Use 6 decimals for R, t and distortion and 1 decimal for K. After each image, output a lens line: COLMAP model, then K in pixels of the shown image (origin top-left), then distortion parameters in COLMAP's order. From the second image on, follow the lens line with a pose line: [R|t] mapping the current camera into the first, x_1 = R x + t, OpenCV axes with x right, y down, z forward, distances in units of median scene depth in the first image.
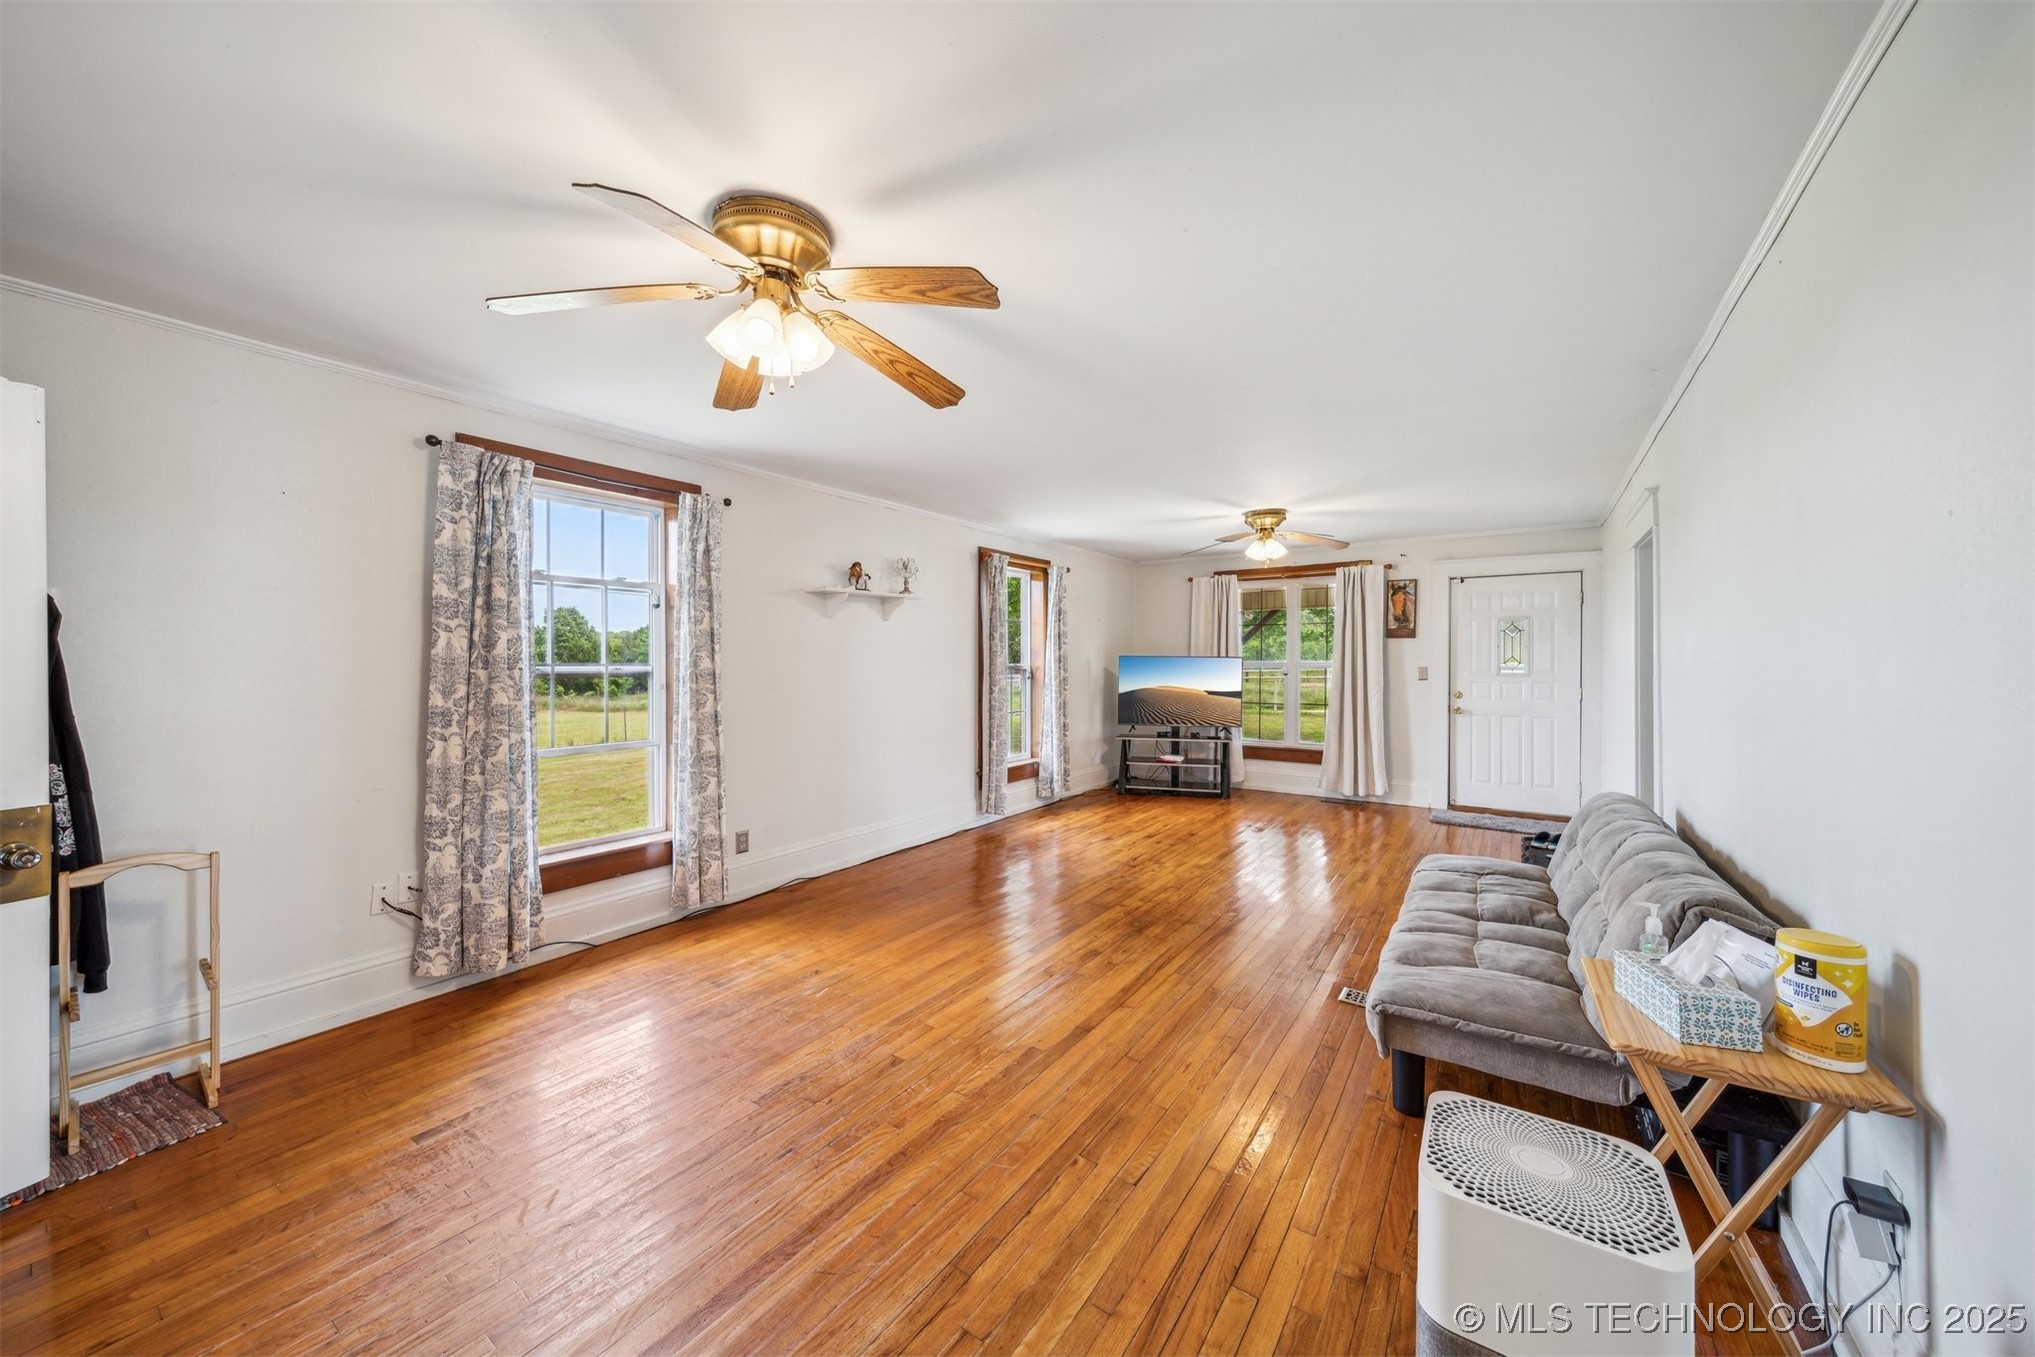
lens RADIAL K [[725.3, 0, 1001.1], [0, 725.3, 664.6], [0, 0, 1]] dist [0.005503, 0.000013]
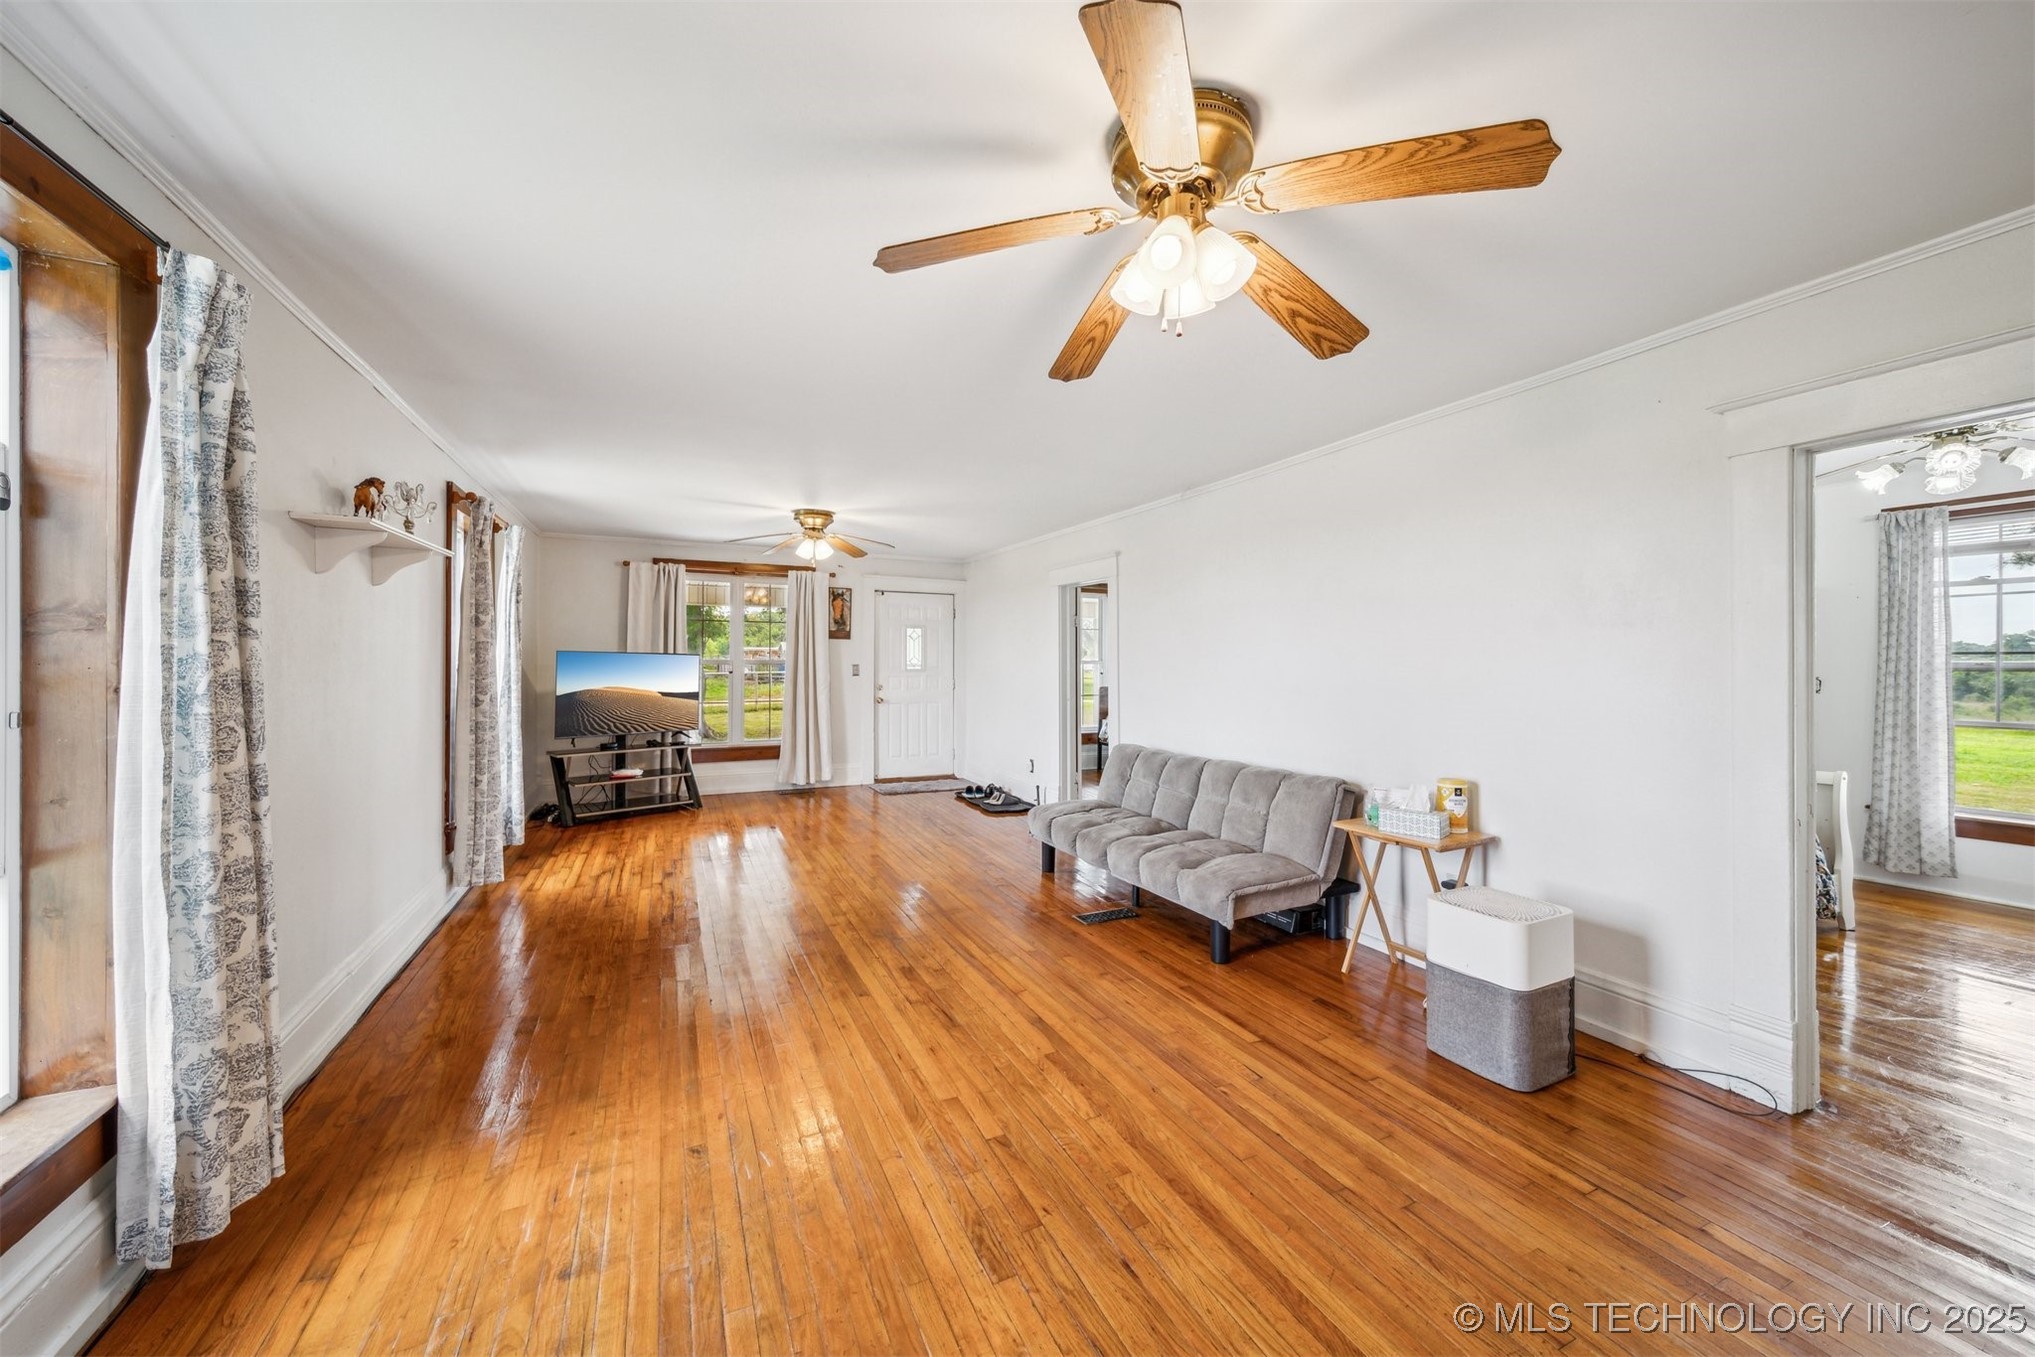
lens RADIAL K [[731.2, 0, 1005.8], [0, 731.2, 660.9], [0, 0, 1]] dist [0.001227, -0.000370]
pose [[0.492934, 0.002183, 0.870064, -0.317575], [-0.000057, 0.999997, -0.002477, 0.000284], [-0.870067, 0.001171, 0.492933, 0.213488]]
